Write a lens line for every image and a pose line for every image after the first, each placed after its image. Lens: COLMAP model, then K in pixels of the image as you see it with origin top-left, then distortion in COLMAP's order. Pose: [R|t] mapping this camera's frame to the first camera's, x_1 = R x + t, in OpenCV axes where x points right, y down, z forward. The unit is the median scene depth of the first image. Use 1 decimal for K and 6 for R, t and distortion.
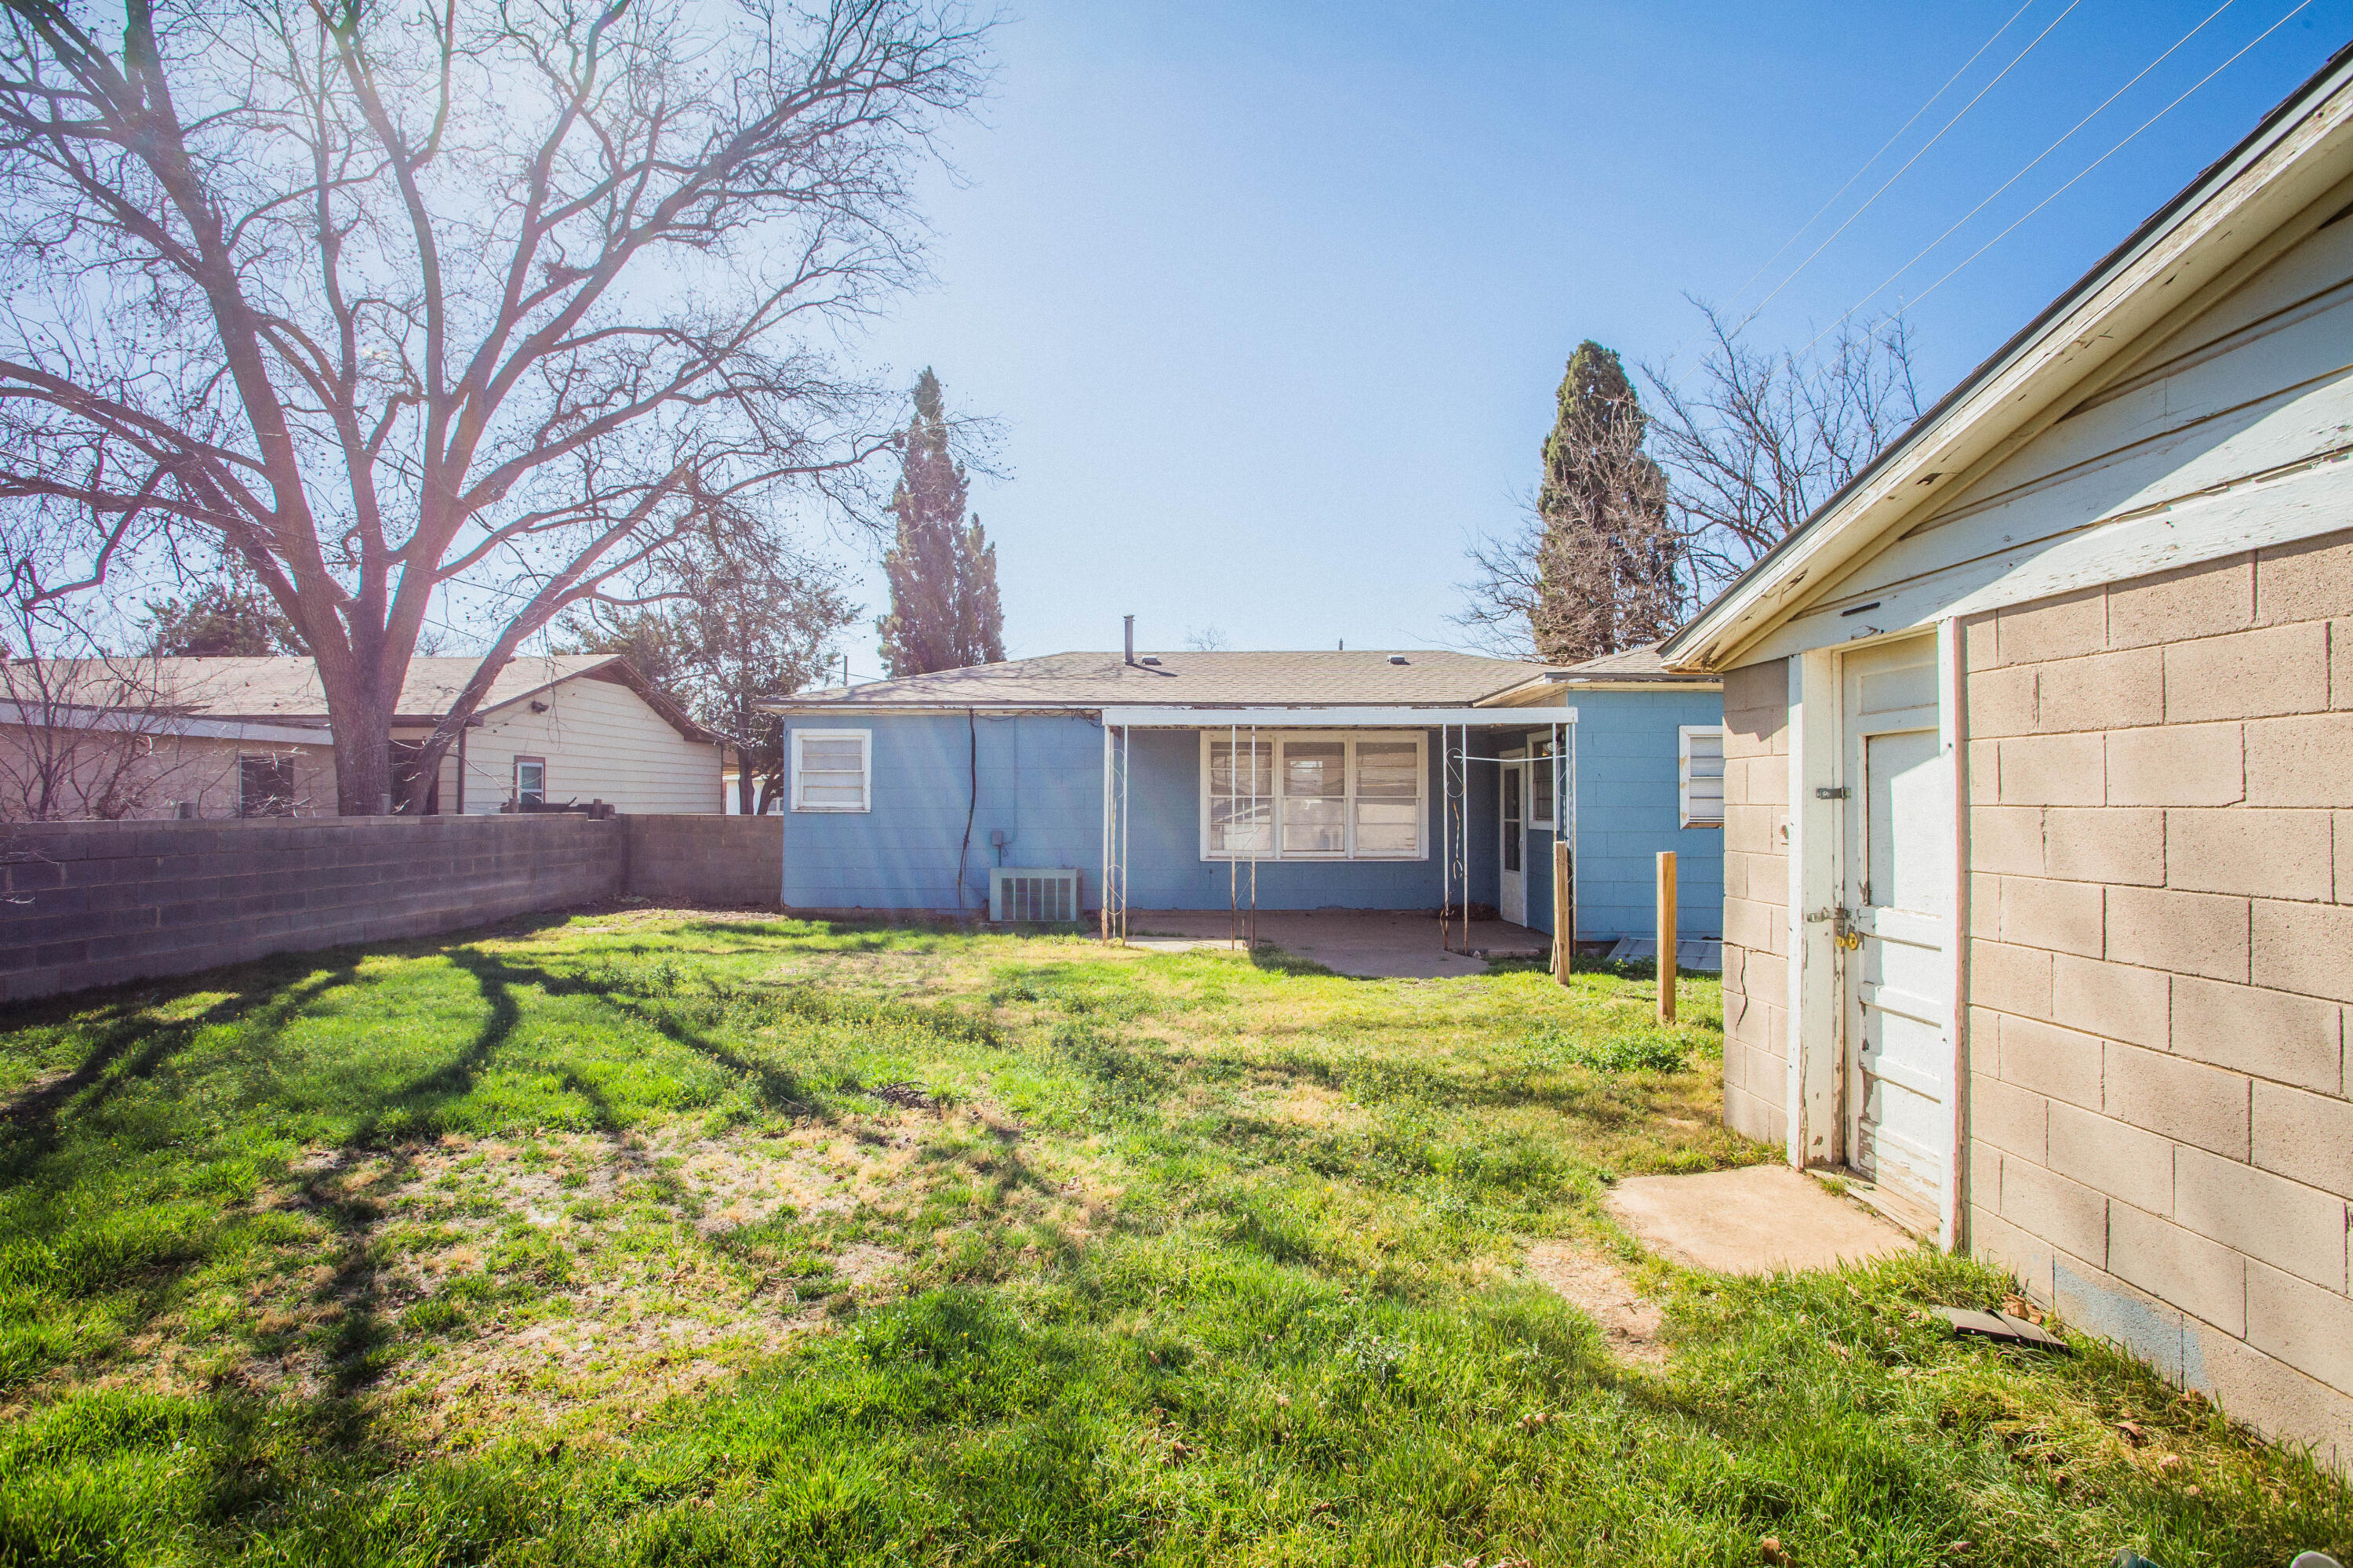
lens RADIAL K [[1133.0, 0, 1176.5], [0, 1133.0, 786.6], [0, 0, 1]] dist [-0.036802, 0.010063]
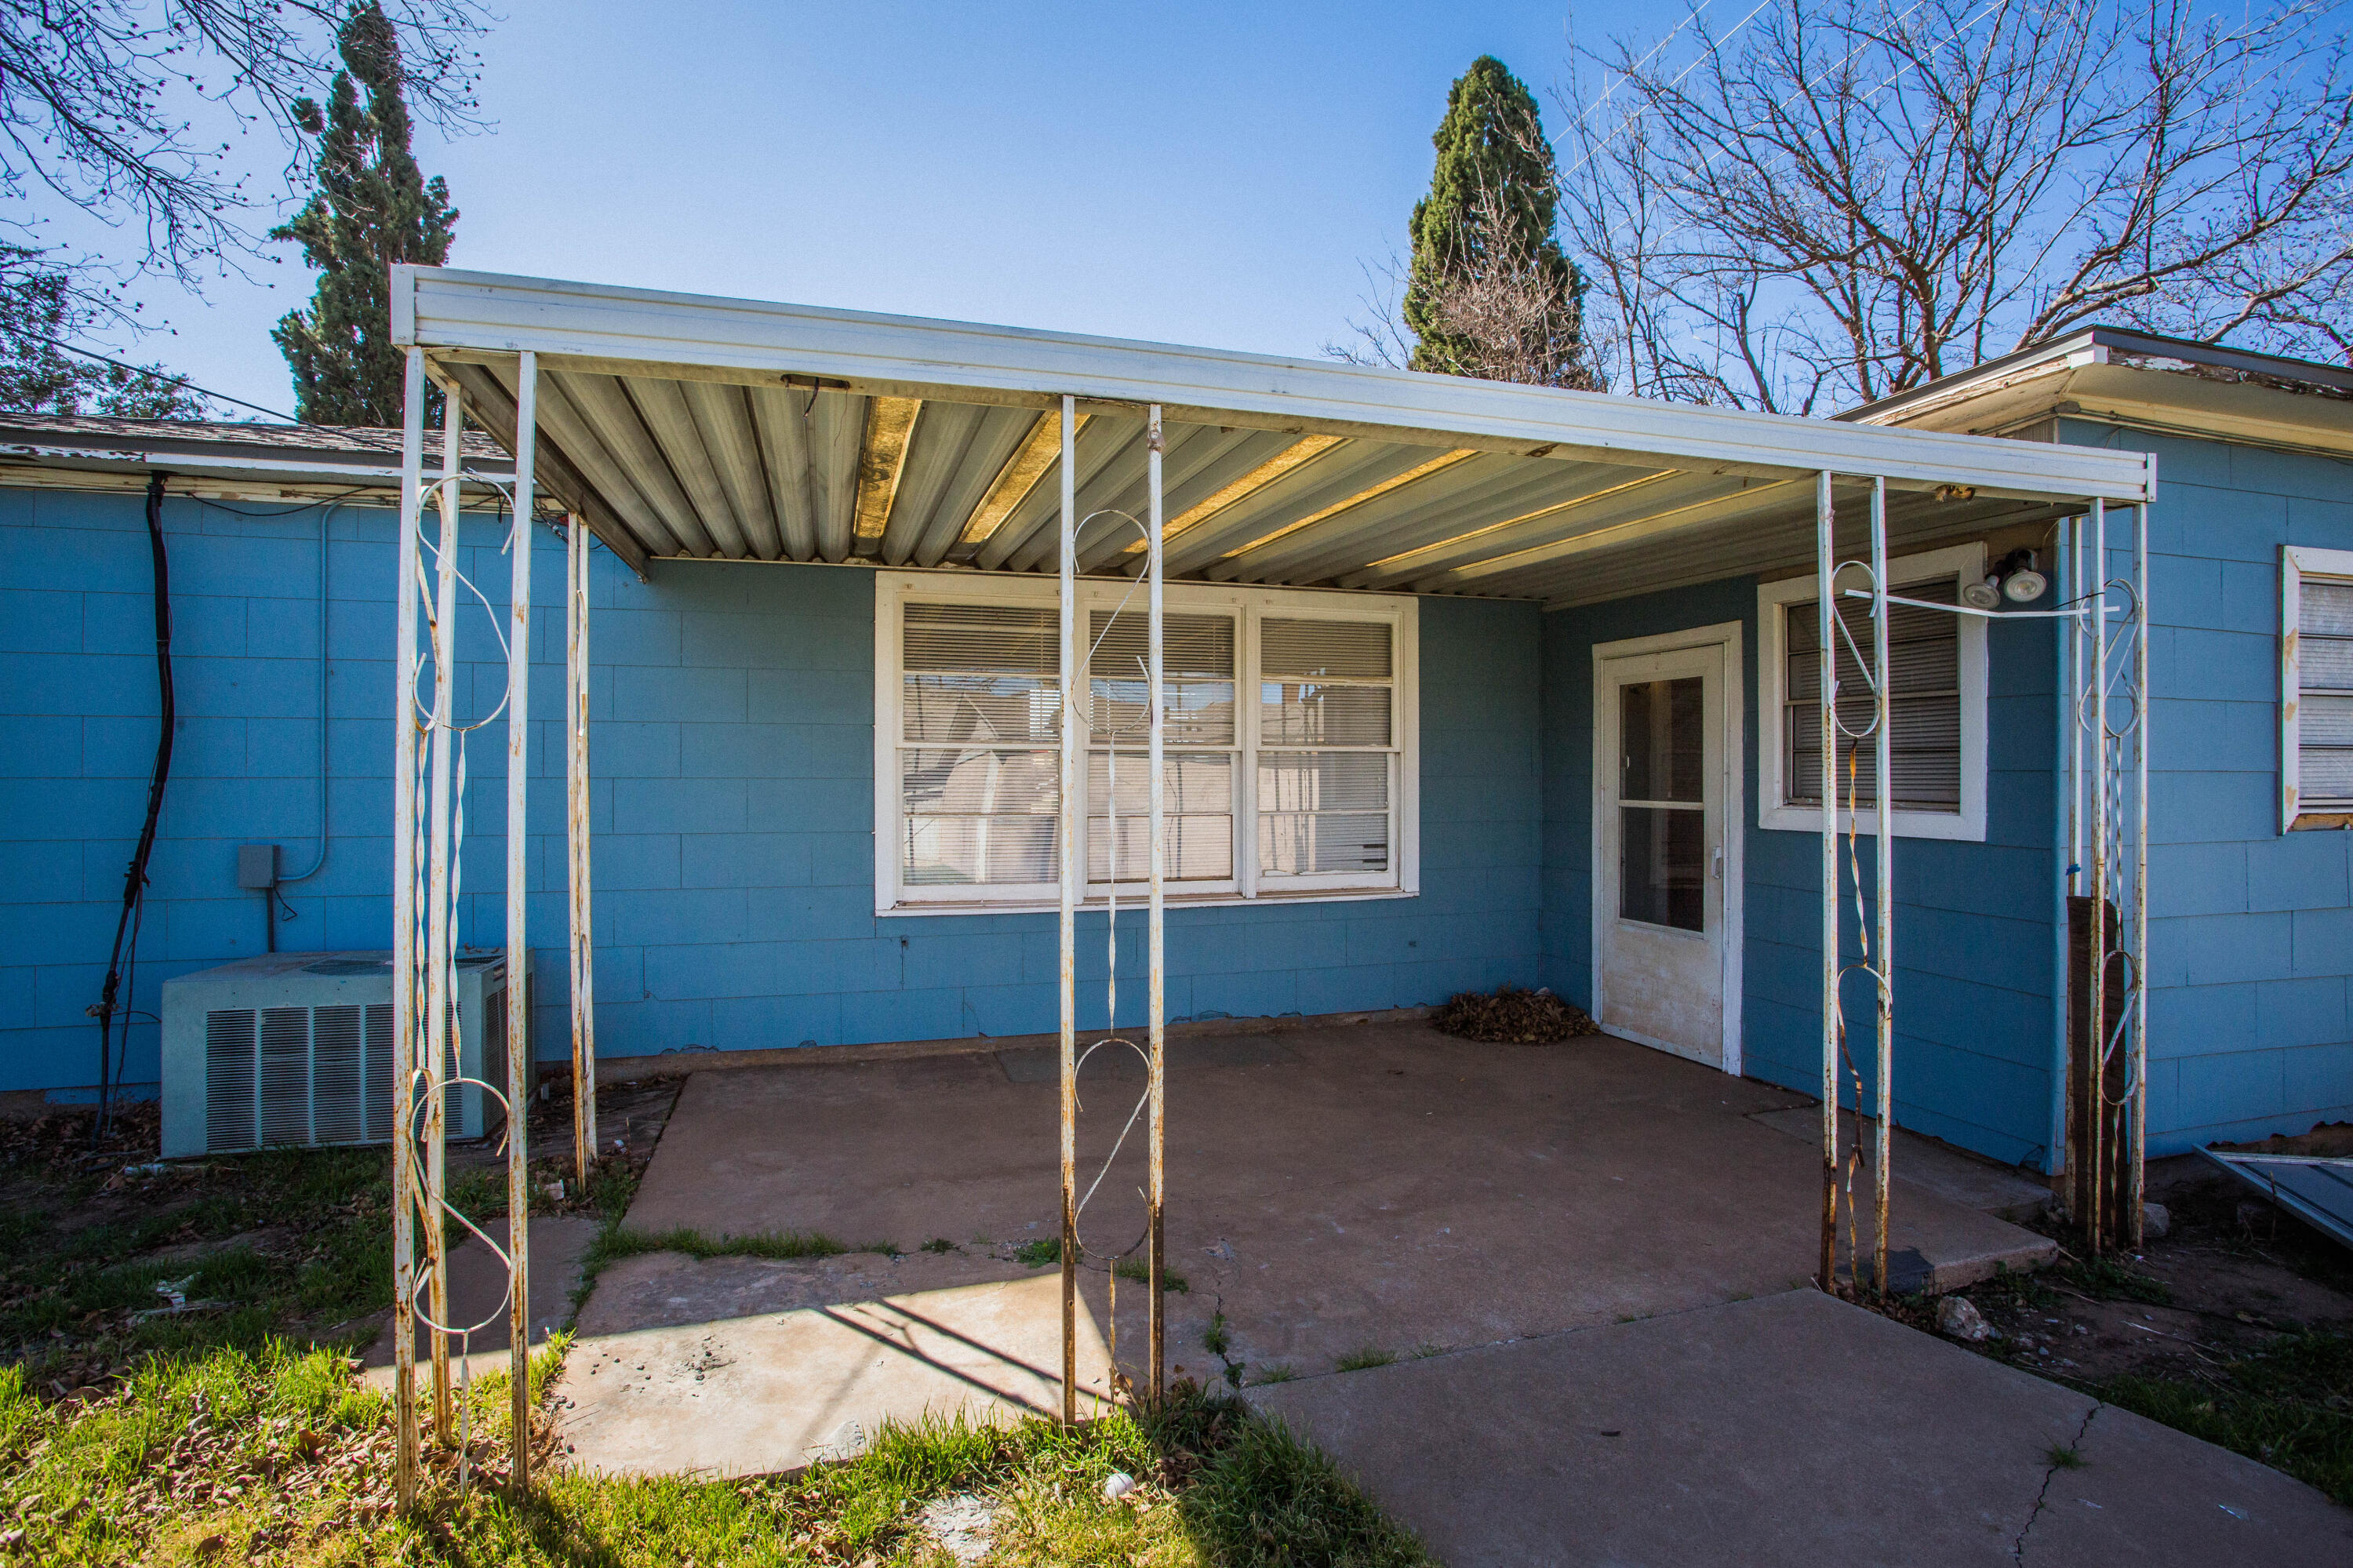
lens RADIAL K [[1133.0, 0, 1179.8], [0, 1133.0, 772.0], [0, 0, 1]] dist [-0.036802, 0.010063]
pose [[0.955696, -0.002023, 0.294348, 0.006792], [-0.003436, 0.999832, 0.018029, 0.010342], [-0.294335, -0.018242, 0.955528, 0.607817]]
